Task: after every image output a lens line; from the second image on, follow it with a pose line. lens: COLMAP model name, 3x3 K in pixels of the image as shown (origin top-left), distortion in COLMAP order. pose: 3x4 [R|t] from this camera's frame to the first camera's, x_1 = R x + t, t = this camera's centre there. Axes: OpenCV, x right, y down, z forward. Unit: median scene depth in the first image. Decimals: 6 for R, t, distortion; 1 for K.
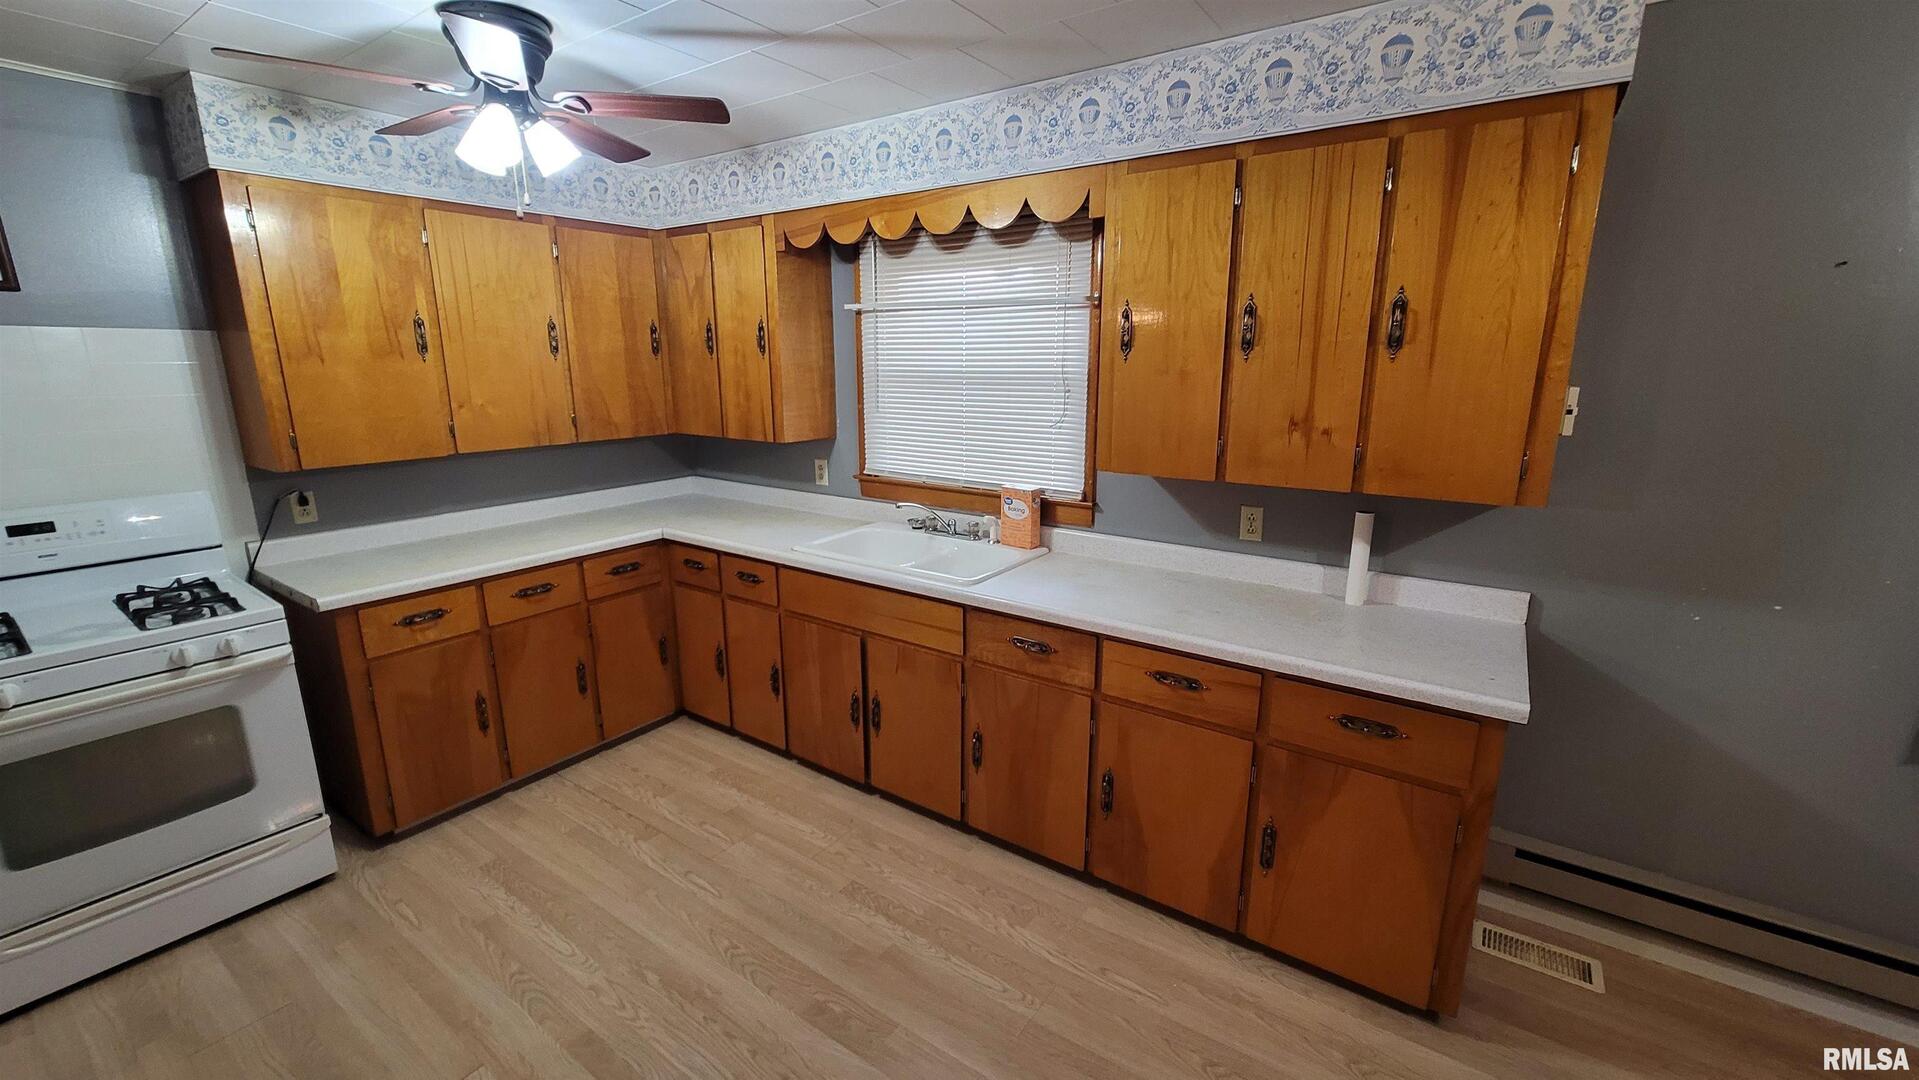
lens RADIAL K [[775.5, 0, 968.9], [0, 775.5, 533.0], [0, 0, 1]] dist [-0.003299, 0.001548]
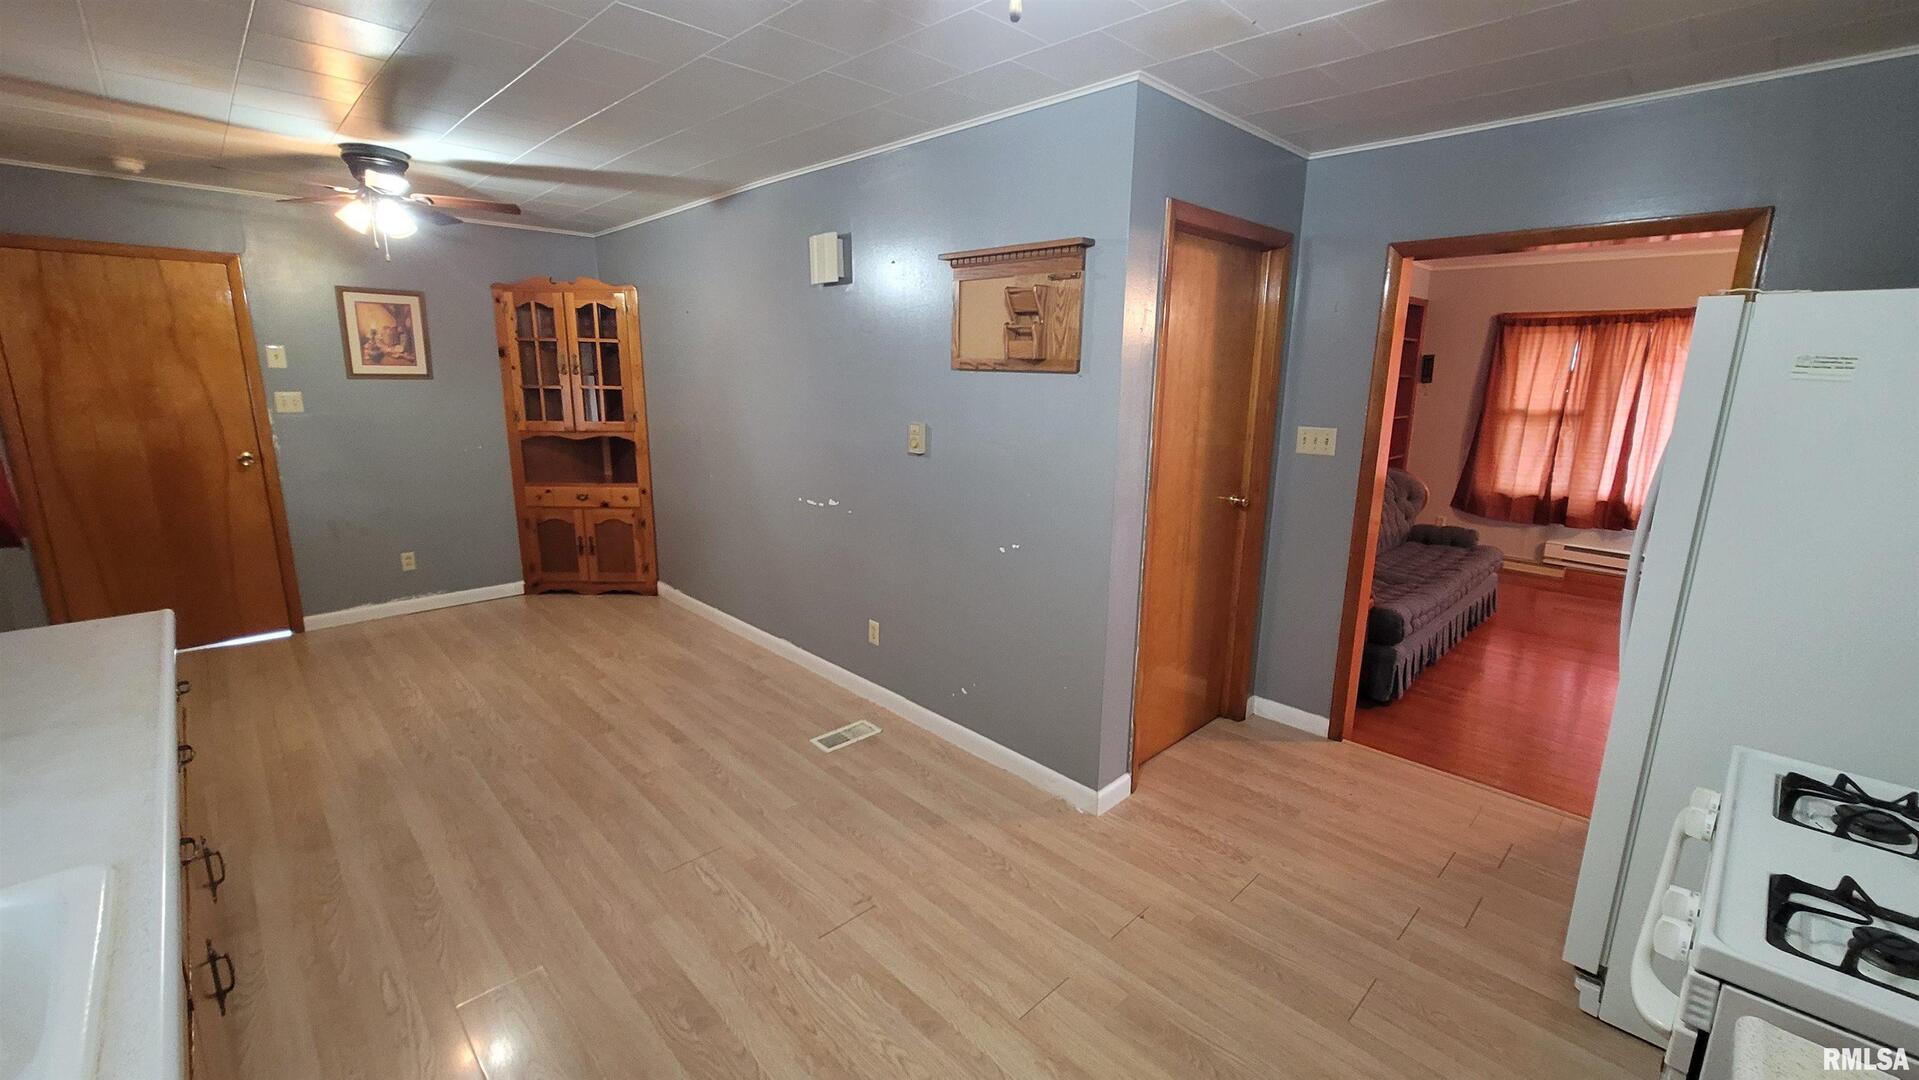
lens RADIAL K [[775.5, 0, 964.1], [0, 775.5, 535.8], [0, 0, 1]] dist [-0.003299, 0.001548]
pose [[-0.982501, -0.056555, 0.177462, -0.467798], [0.024290, 0.905744, 0.423129, -0.232472], [-0.184665, 0.420035, -0.888521, 1.110359]]
